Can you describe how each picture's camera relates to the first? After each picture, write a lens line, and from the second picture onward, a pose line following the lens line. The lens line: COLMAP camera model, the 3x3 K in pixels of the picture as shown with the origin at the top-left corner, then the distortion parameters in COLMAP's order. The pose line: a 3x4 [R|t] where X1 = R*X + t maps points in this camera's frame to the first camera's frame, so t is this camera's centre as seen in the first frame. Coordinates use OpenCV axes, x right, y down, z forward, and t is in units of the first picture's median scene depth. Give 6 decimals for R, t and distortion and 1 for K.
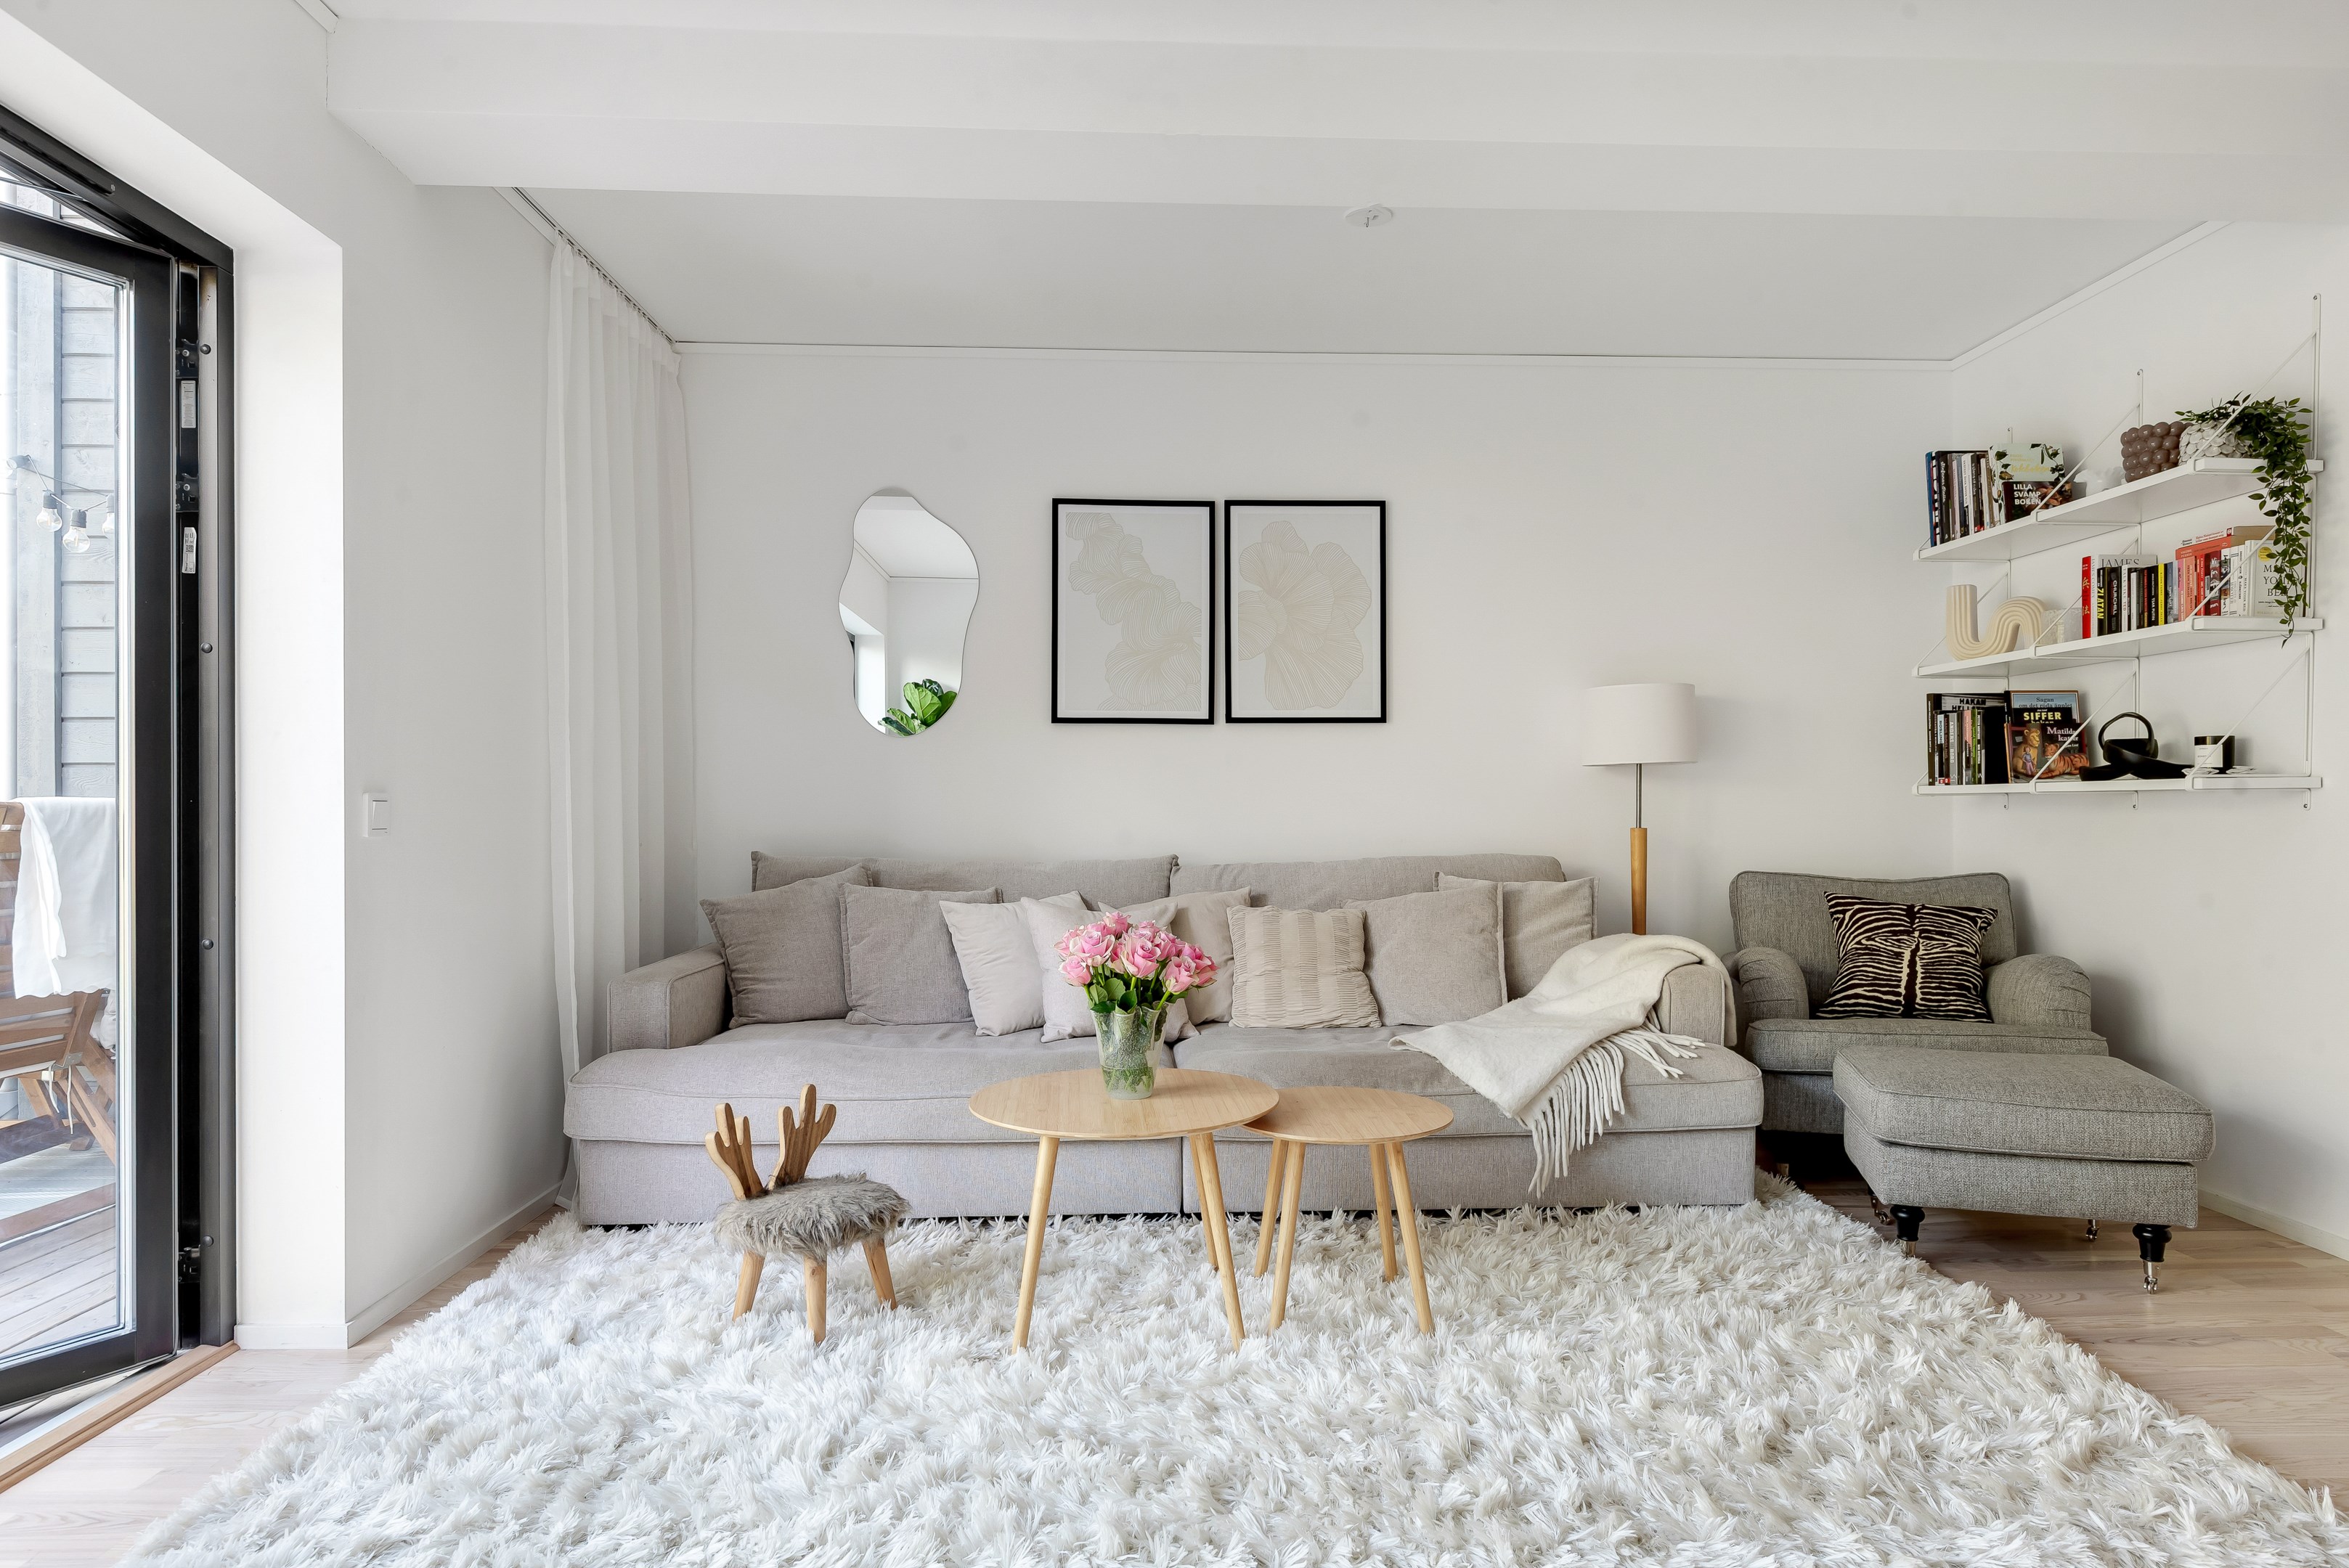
lens RADIAL K [[1375.4, 0, 1174.5], [0, 1375.4, 784.0], [0, 0, 1]] dist [0.051610, -0.036372]
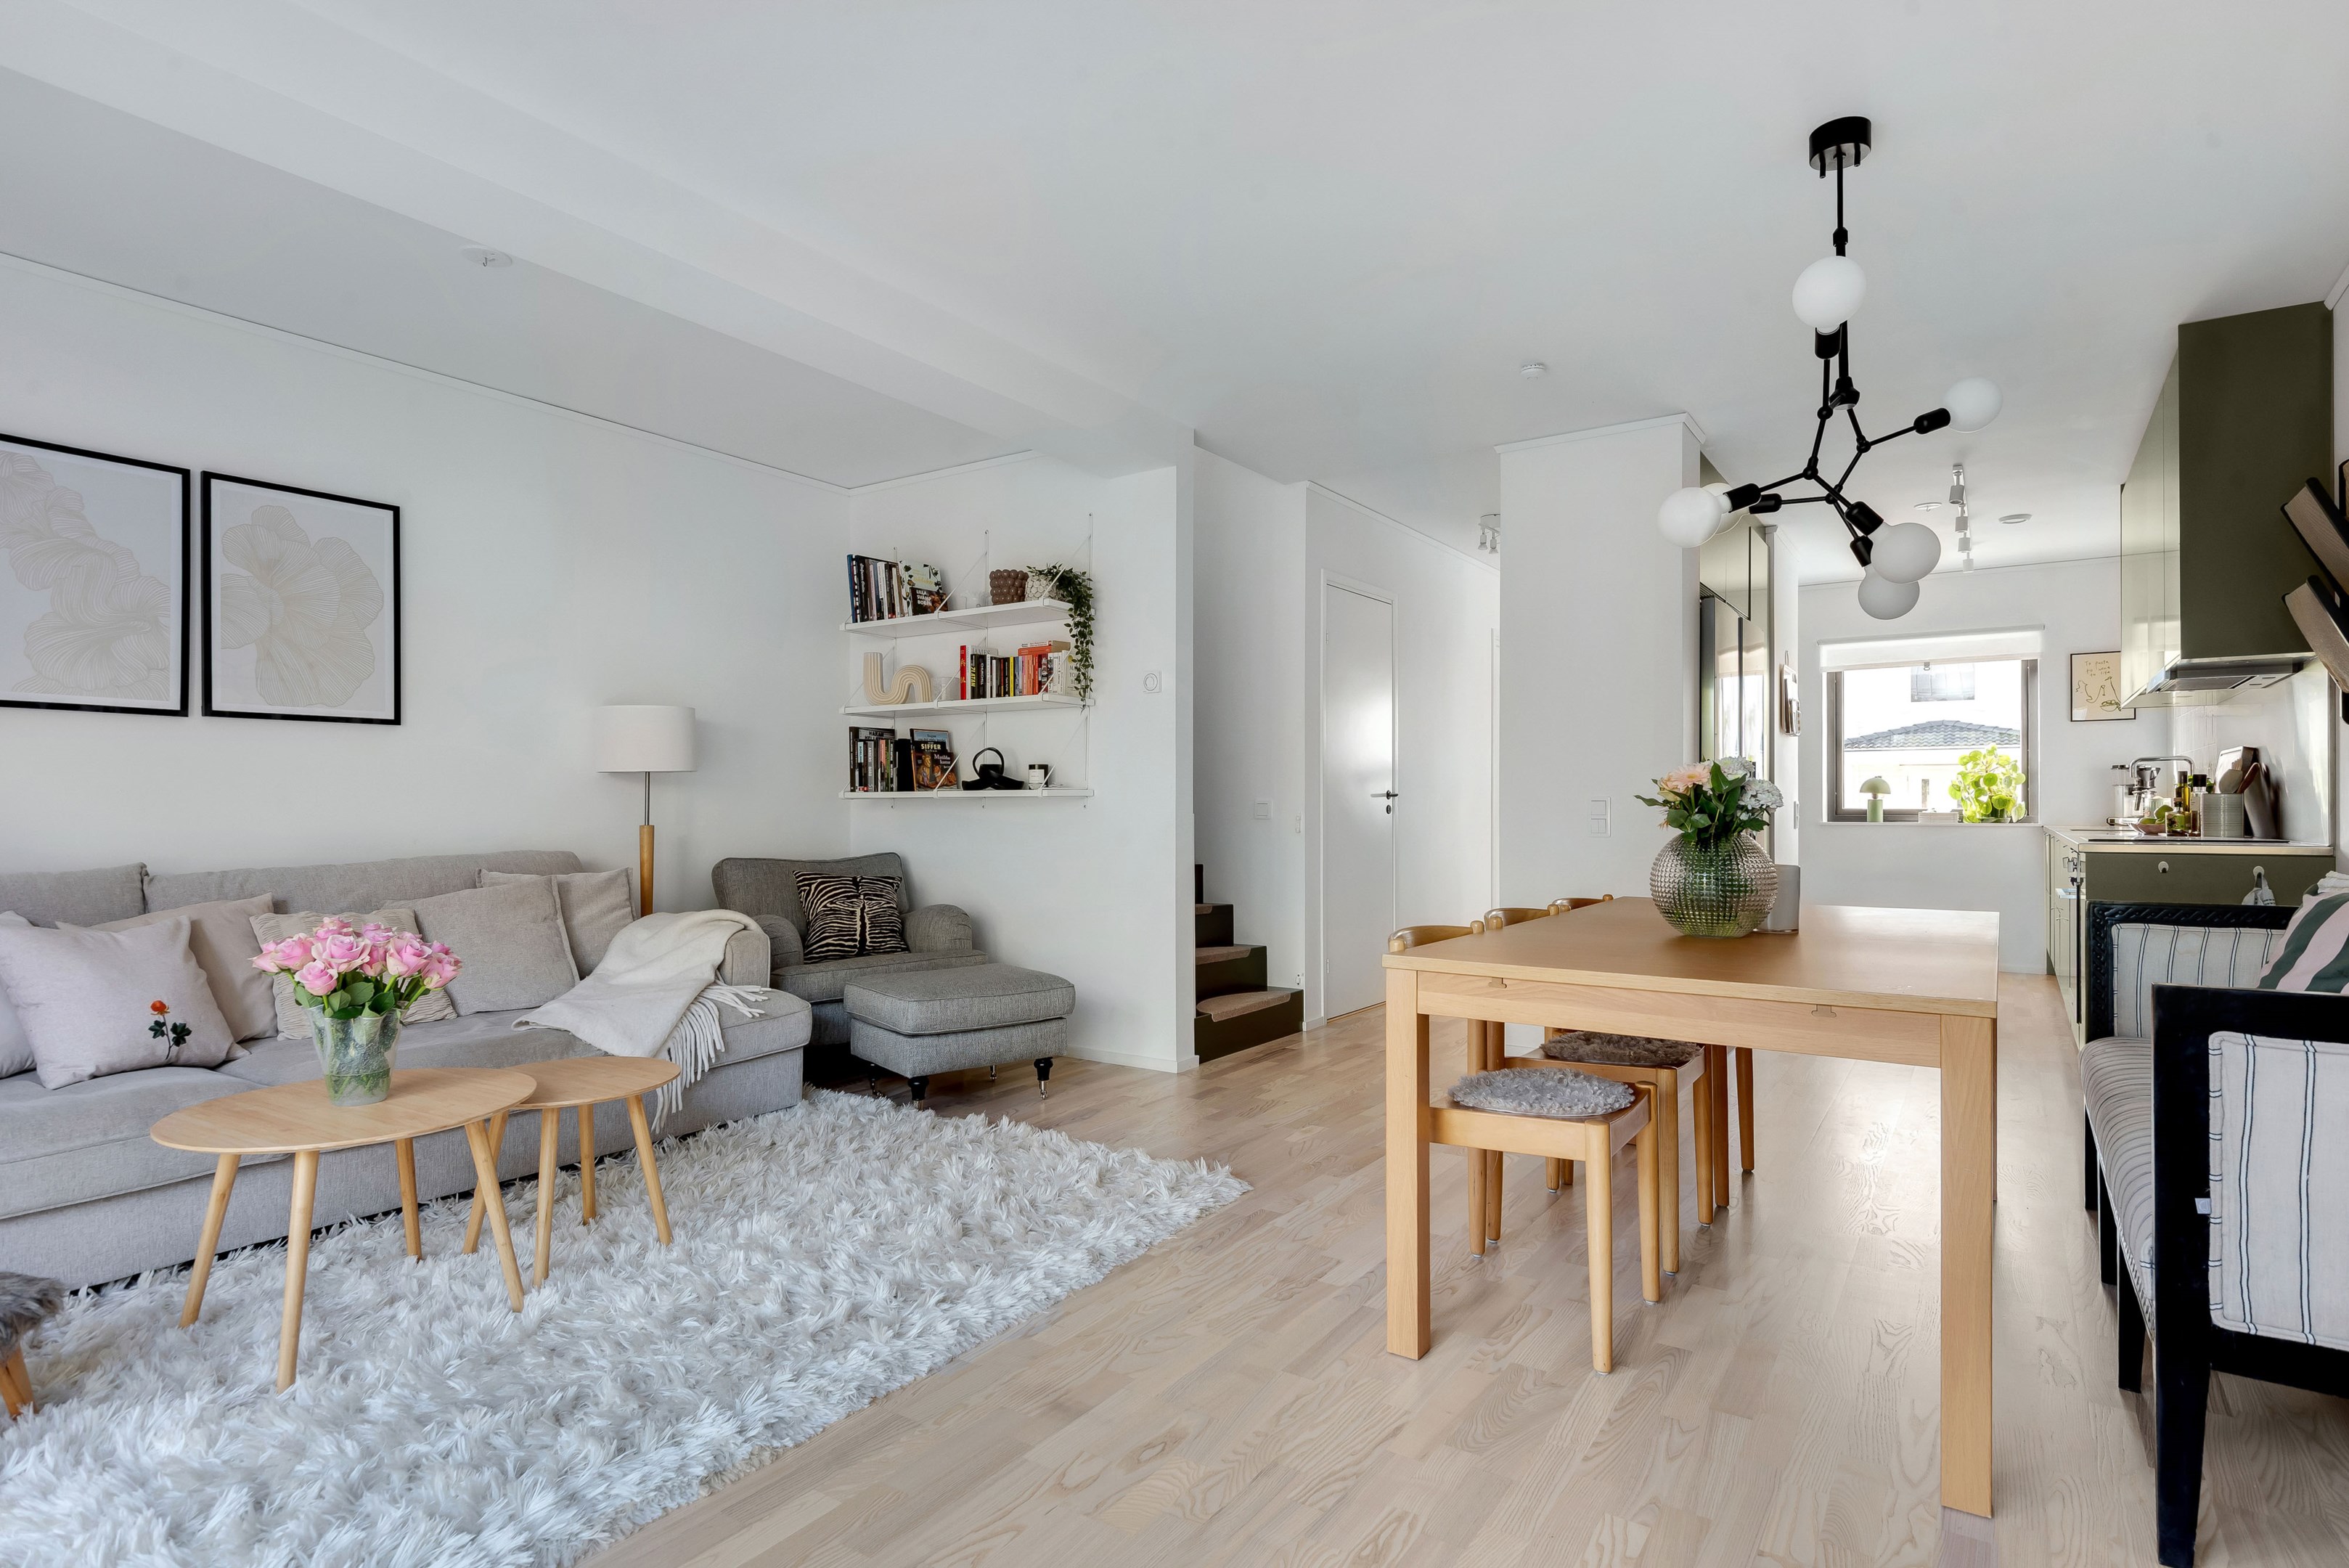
lens RADIAL K [[1189.6, 0, 1174.5], [0, 1189.6, 784.0], [0, 0, 1]] dist [0.000985, -0.000514]
pose [[0.603117, 0.014773, 0.797516, -0.251440], [-0.012481, 0.999881, -0.009083, -0.000236], [-0.797555, -0.004476, 0.603230, 0.017674]]
